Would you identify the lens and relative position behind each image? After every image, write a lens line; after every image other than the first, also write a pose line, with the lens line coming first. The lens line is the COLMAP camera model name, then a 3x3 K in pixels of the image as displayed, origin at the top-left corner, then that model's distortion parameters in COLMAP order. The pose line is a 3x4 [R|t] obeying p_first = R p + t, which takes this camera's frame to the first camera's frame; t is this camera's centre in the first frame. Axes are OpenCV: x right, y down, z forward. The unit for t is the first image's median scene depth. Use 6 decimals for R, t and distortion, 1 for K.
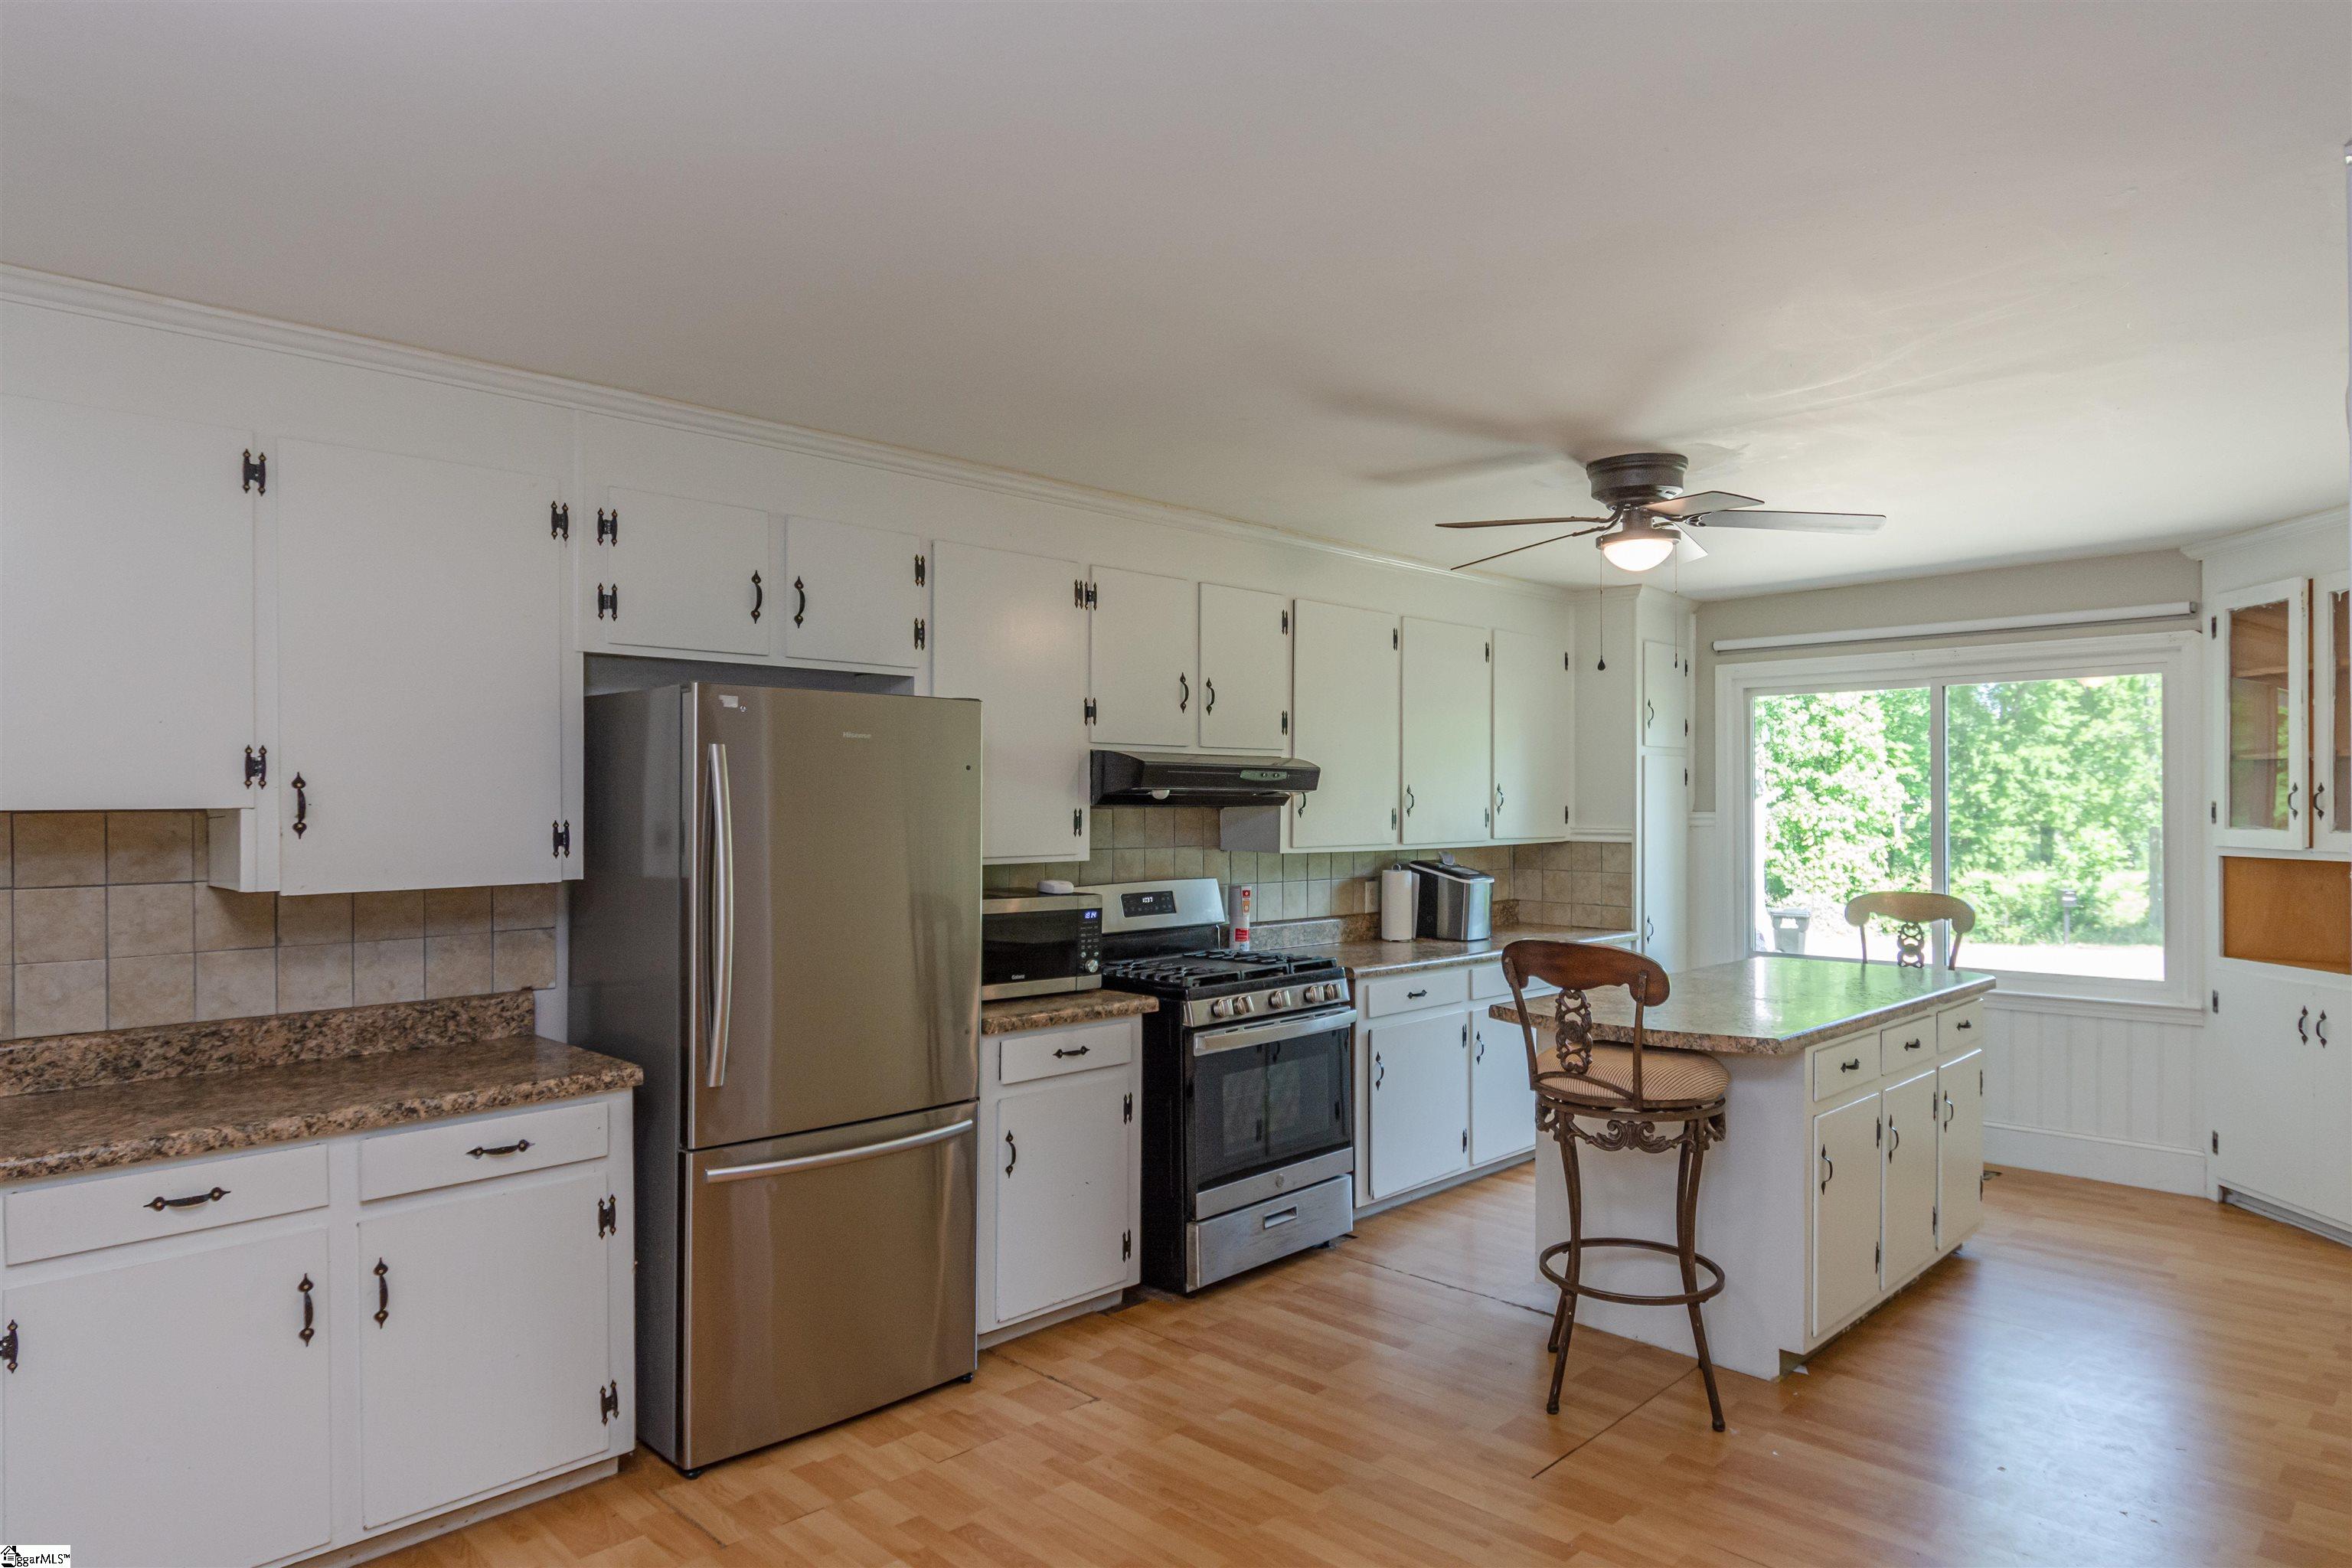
lens RADIAL K [[1398.0, 0, 1205.1], [0, 1398.0, 796.6], [0, 0, 1]] dist [0.003925, -0.014891]
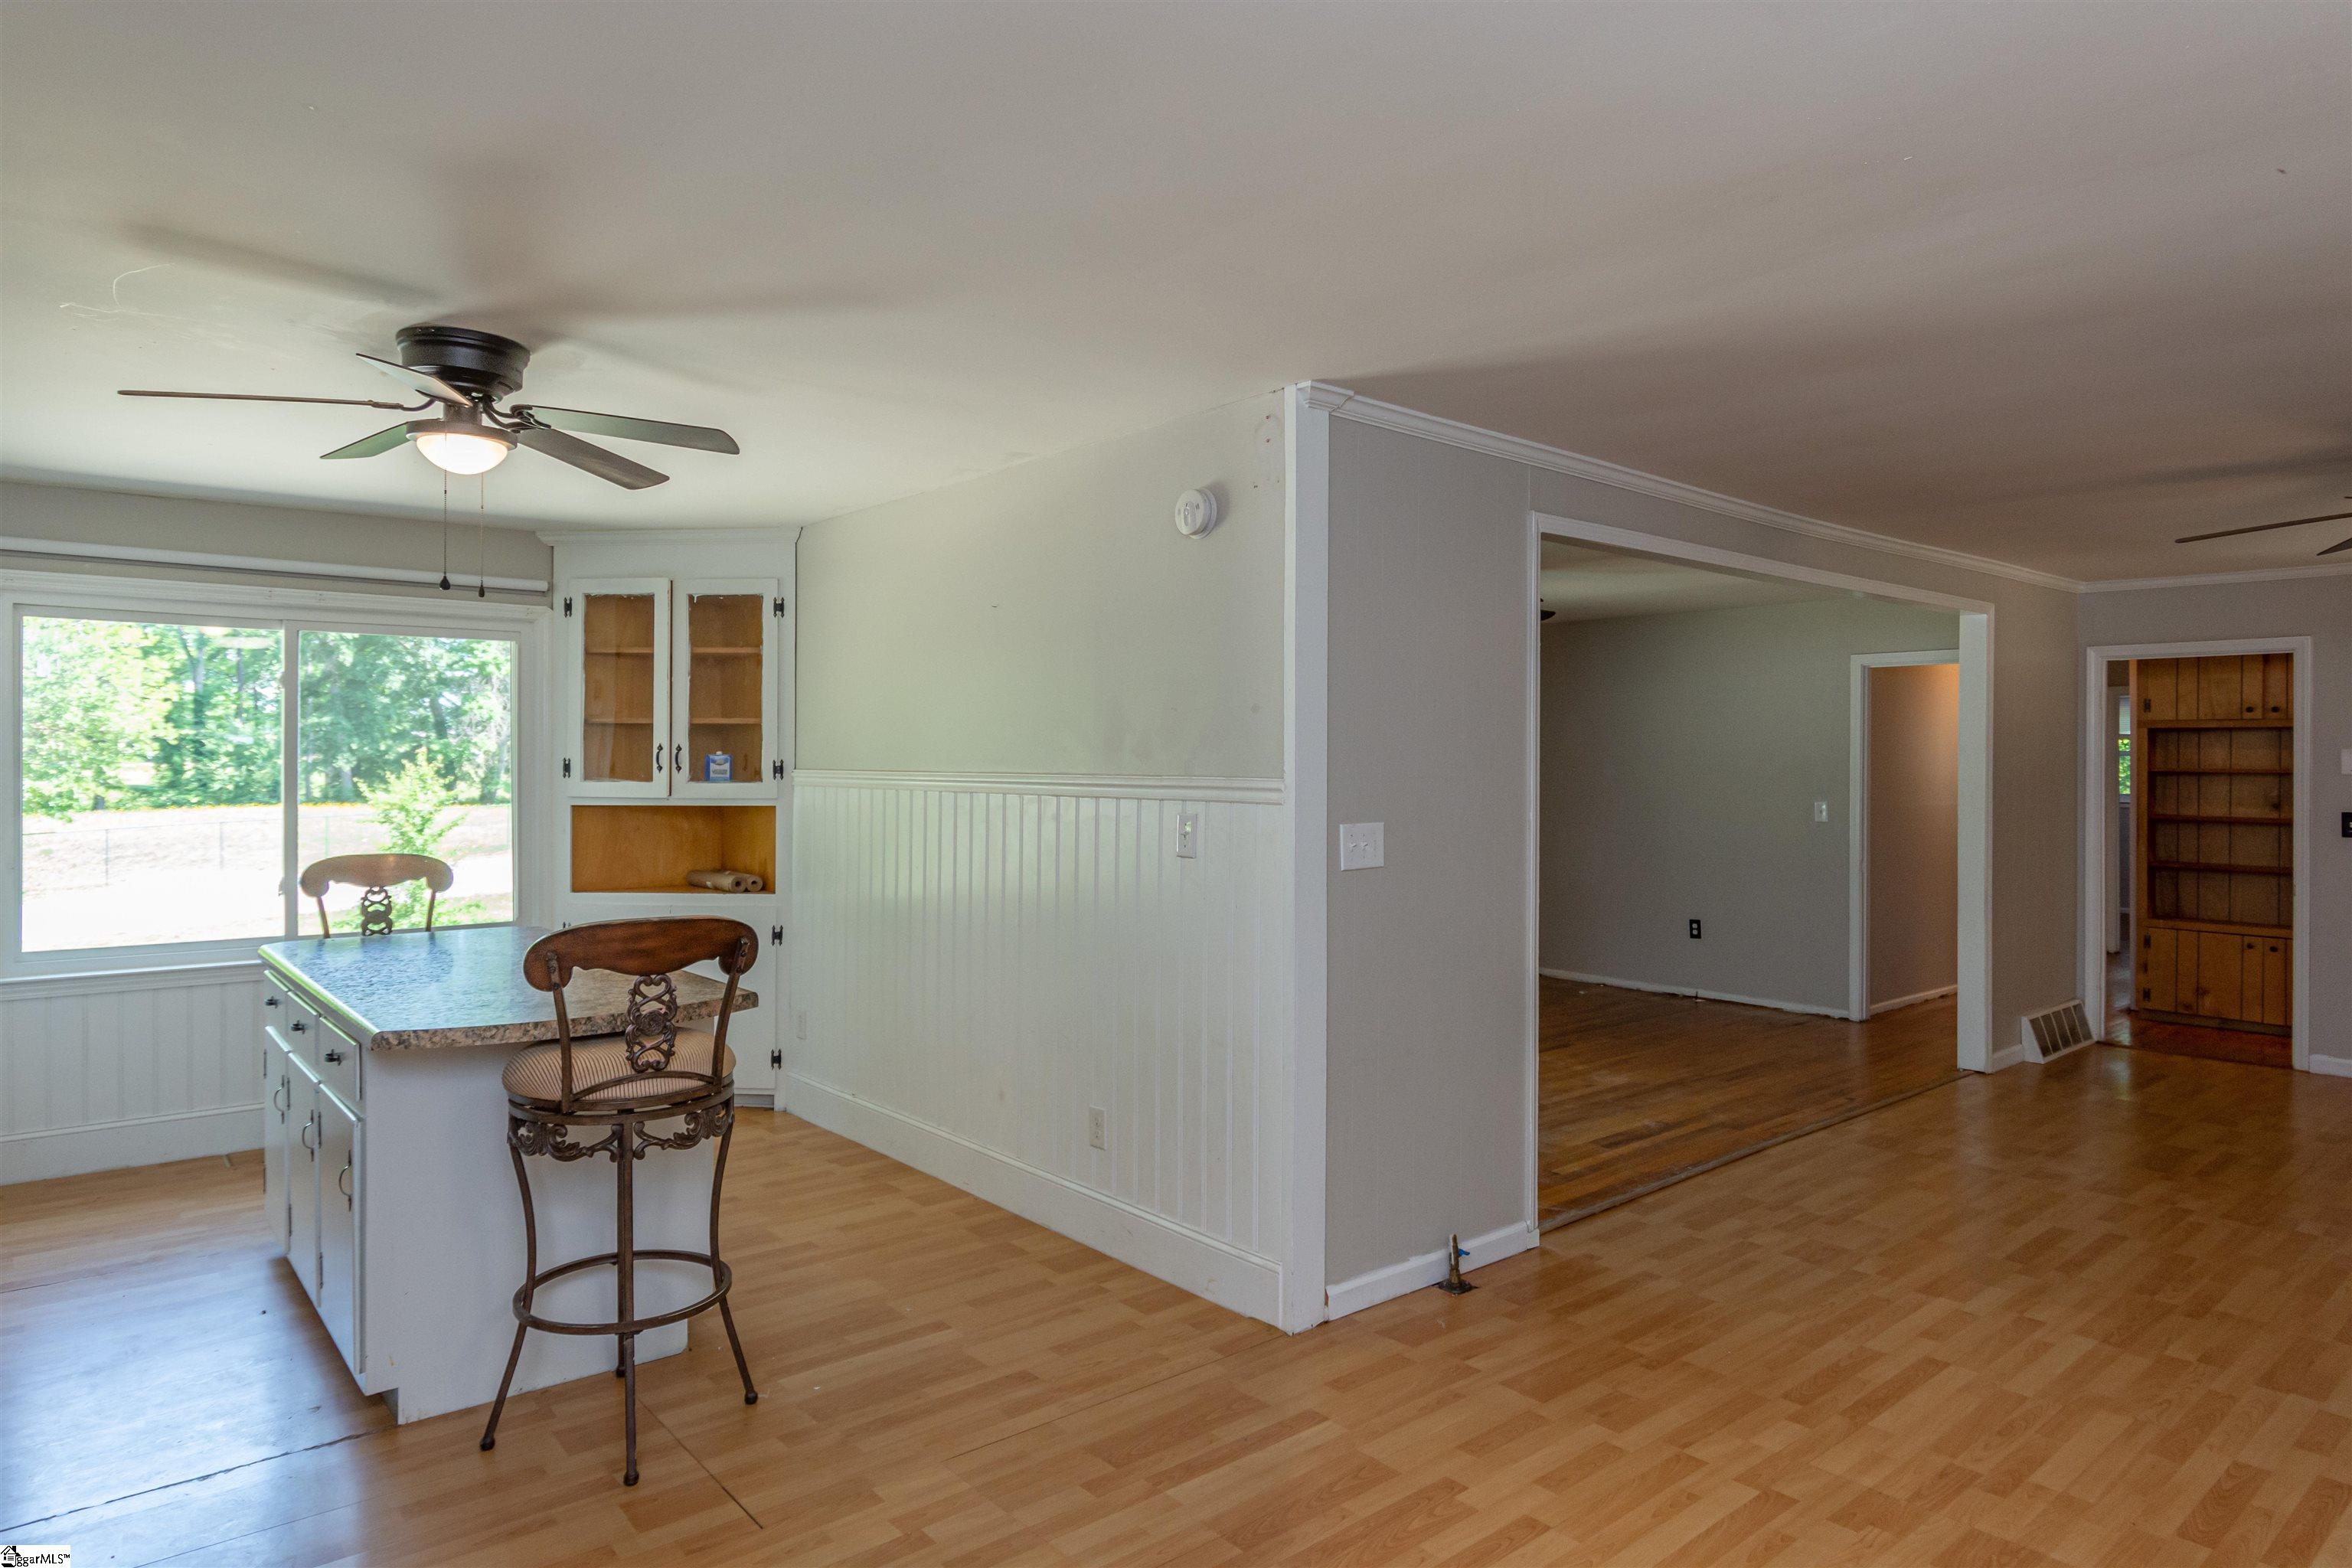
lens RADIAL K [[1367.6, 0, 1162.9], [0, 1367.6, 764.1], [0, 0, 1]] dist [0.005710, -0.015522]
pose [[0.102805, 0.000989, 0.994701, -0.487748], [-0.007928, 0.999969, -0.000175, 0.006290], [-0.994670, -0.007868, 0.102810, 0.550282]]
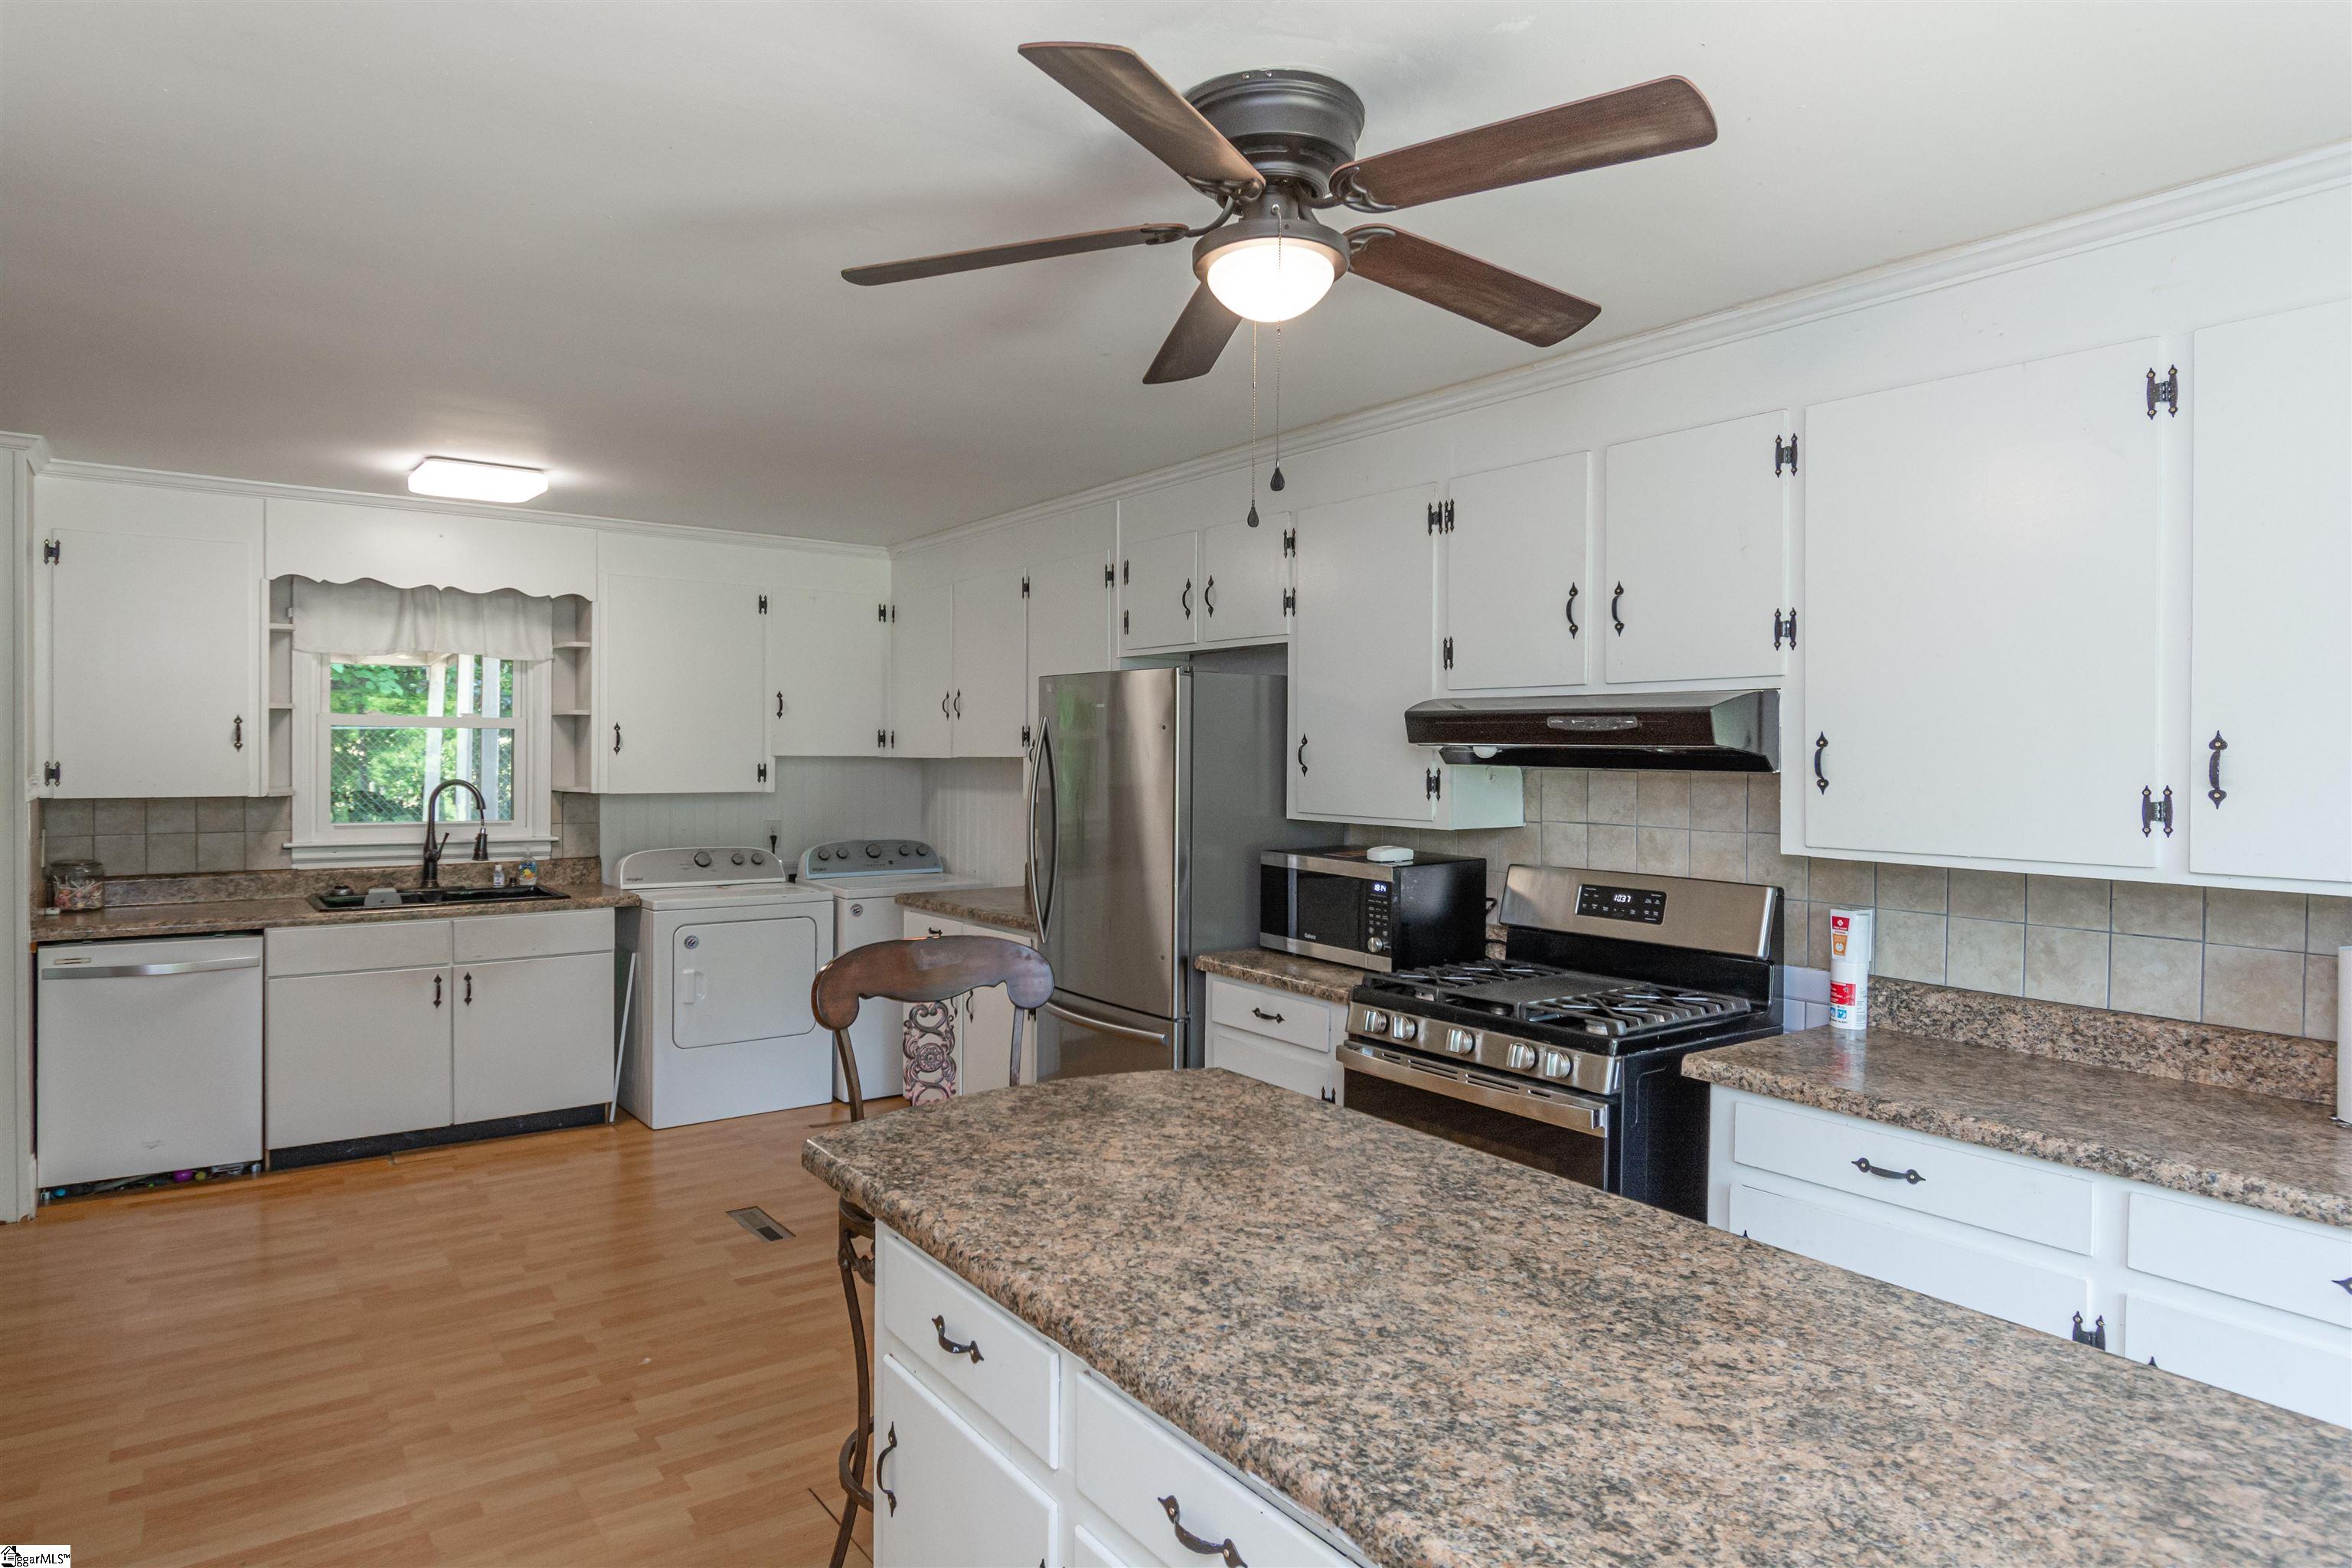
lens RADIAL K [[1367.6, 0, 1162.9], [0, 1367.6, 764.1], [0, 0, 1]] dist [0.005710, -0.015522]
pose [[-0.176332, 0.009064, -0.984289, 0.891422], [-0.003791, 0.999944, 0.009887, -0.001678], [0.984324, 0.005475, -0.176287, 1.142837]]
